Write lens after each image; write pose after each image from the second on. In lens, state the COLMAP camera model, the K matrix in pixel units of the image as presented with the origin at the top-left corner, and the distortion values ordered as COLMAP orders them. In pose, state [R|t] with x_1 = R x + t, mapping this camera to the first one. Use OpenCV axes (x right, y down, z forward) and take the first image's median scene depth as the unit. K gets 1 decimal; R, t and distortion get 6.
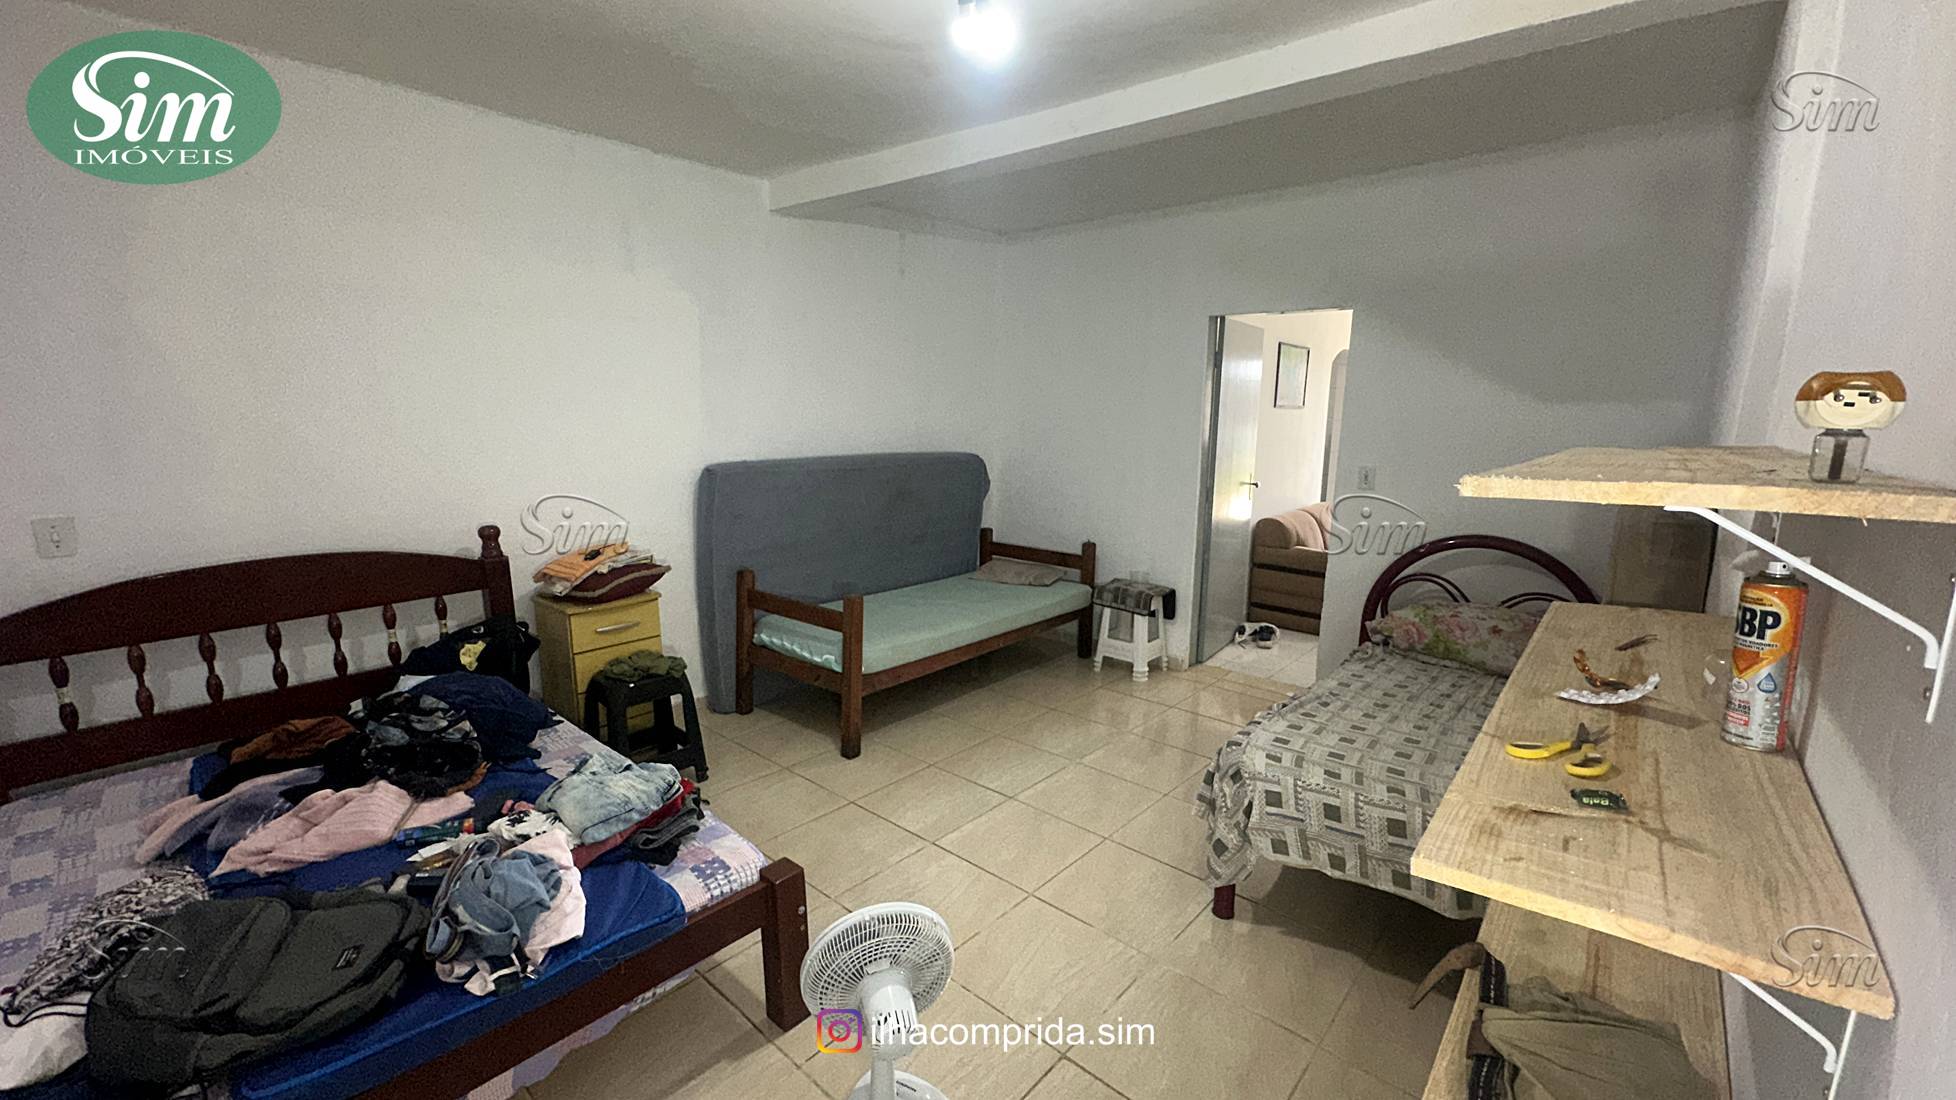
lens RADIAL K [[782.4, 0, 969.3], [0, 782.4, 548.7], [0, 0, 1]] dist [-0.003389, -0.000266]
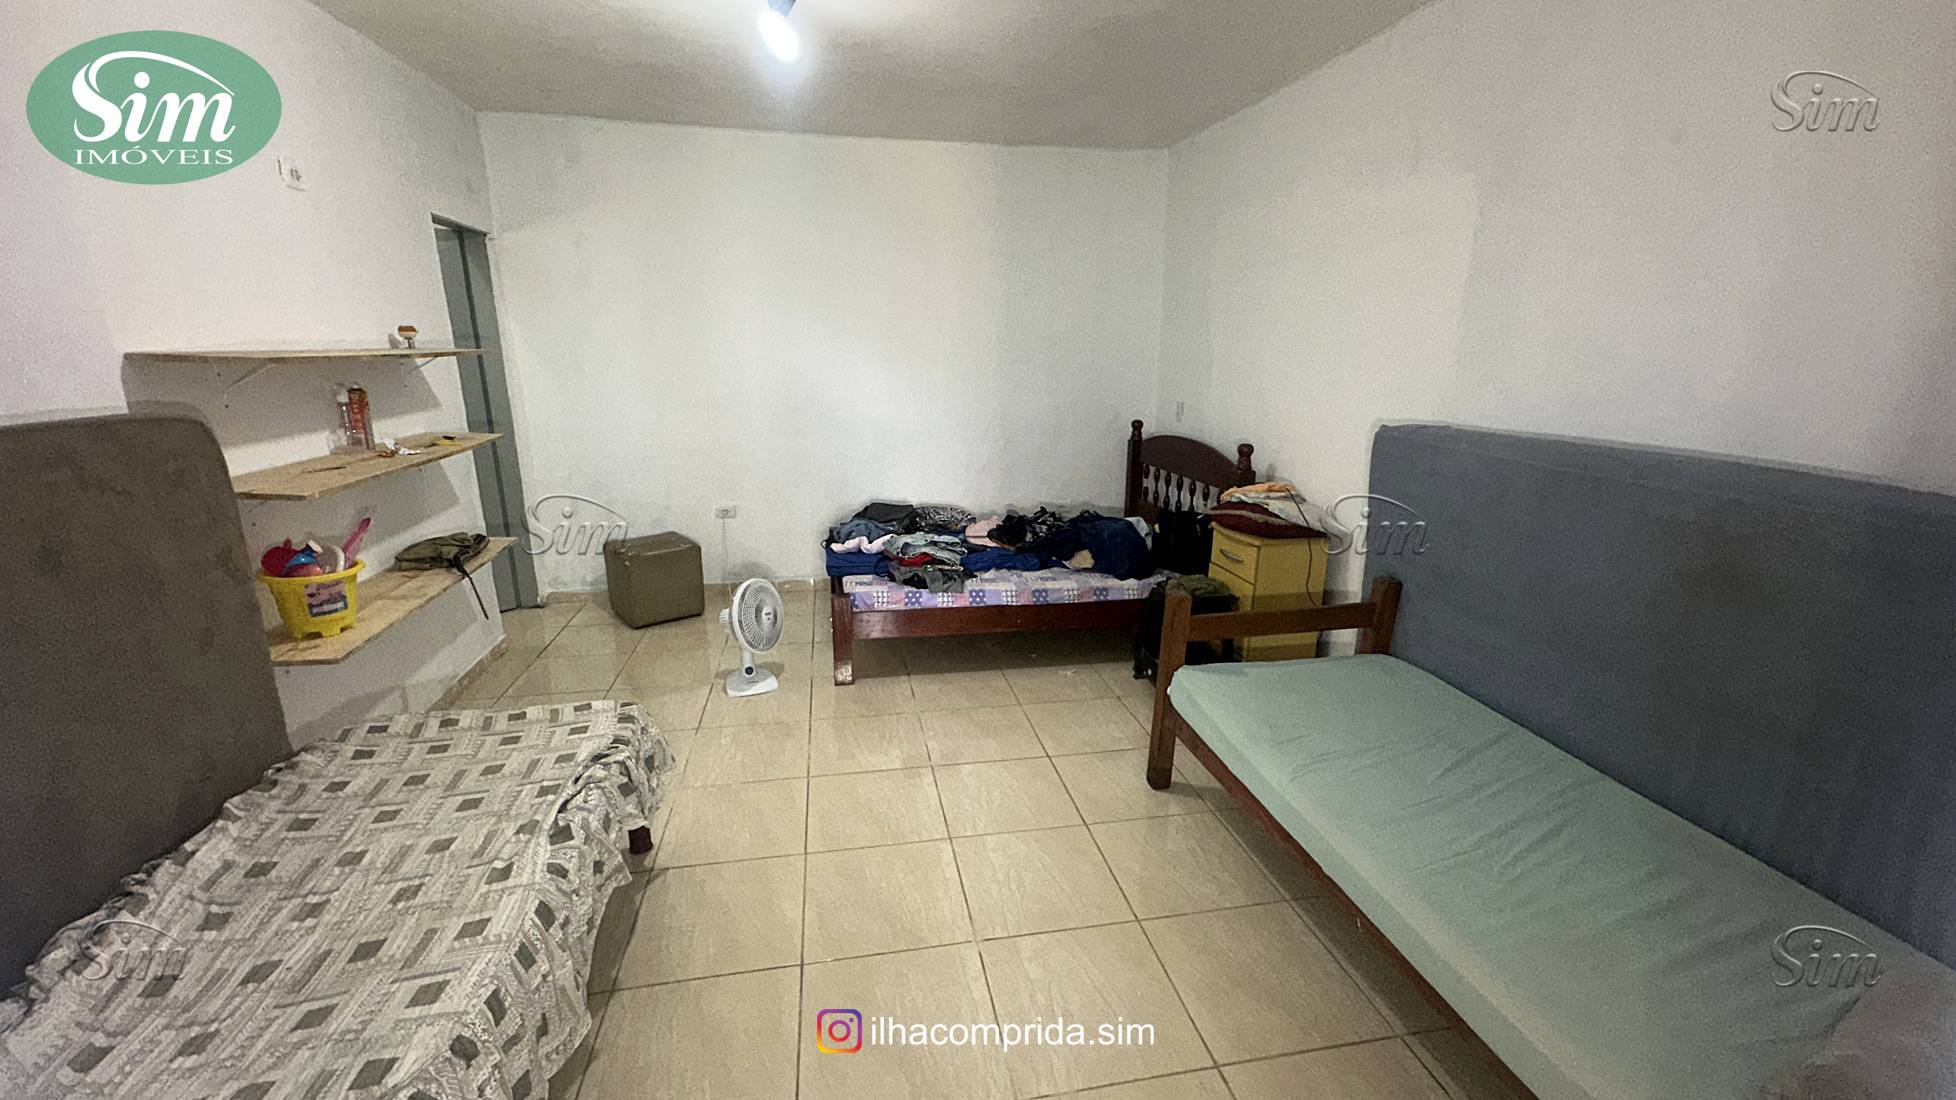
lens RADIAL K [[782.4, 0, 967.8], [0, 782.4, 562.2], [0, 0, 1]] dist [-0.003389, -0.000266]
pose [[-0.619388, 0.190966, -0.761505, 0.671345], [-0.149029, 0.923730, 0.352864, -0.247100], [0.770810, 0.332047, -0.543688, 1.548218]]
